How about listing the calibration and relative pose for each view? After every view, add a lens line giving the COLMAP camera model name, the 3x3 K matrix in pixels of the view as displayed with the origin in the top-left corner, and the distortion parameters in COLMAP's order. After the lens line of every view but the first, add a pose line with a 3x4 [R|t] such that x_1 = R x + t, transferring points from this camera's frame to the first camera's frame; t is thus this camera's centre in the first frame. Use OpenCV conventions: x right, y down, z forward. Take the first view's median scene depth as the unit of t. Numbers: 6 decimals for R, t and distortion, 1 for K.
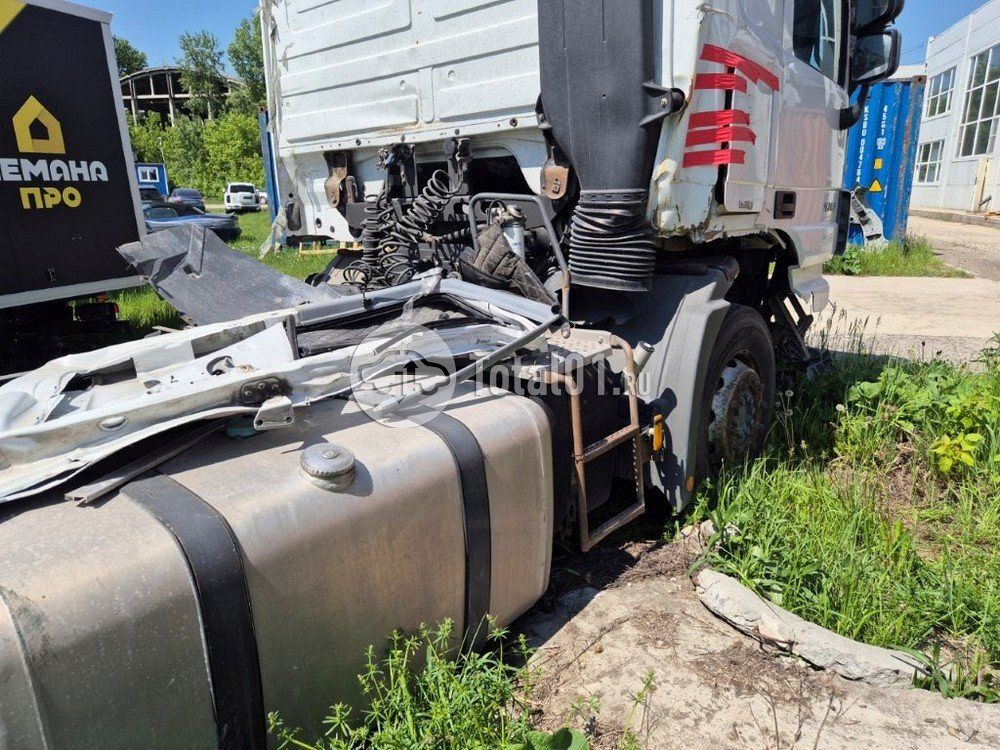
lens RADIAL K [[674.2, 0, 498.2], [0, 674.2, 366.9], [0, 0, 1]] dist [0.073046, -0.054643]
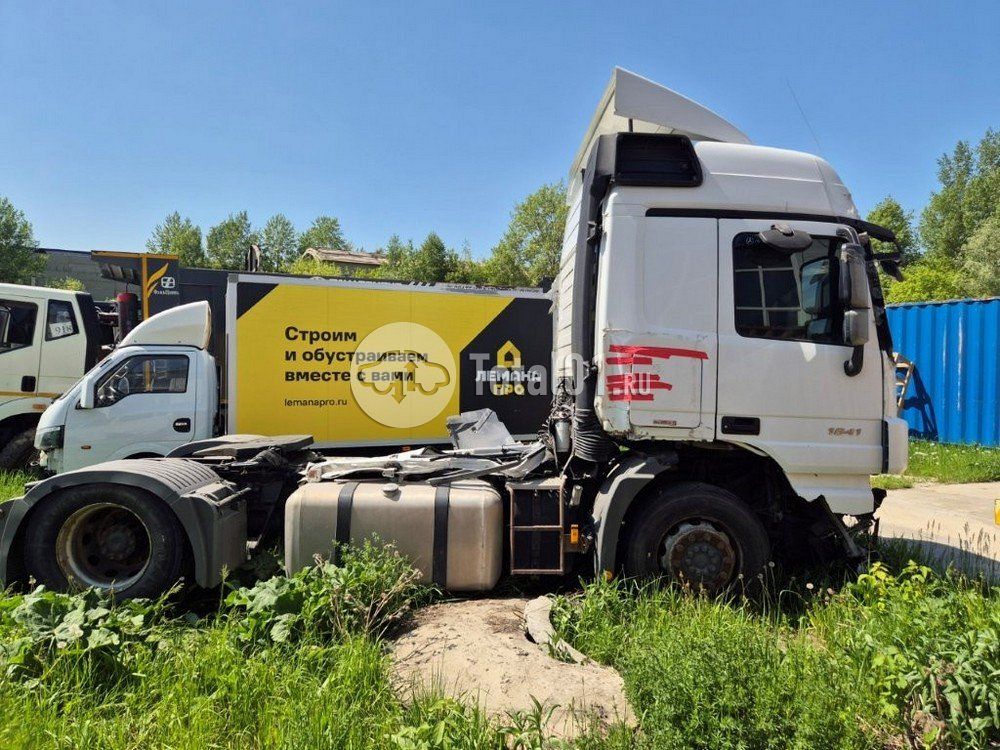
lens RADIAL K [[674.2, 0, 493.7], [0, 674.2, 363.8], [0, 0, 1]] dist [0.073046, -0.054643]
pose [[0.646541, 0.021635, -0.762573, 1.478143], [-0.213055, 0.964945, -0.153260, -0.024742], [0.732525, 0.261559, 0.628486, -0.476360]]
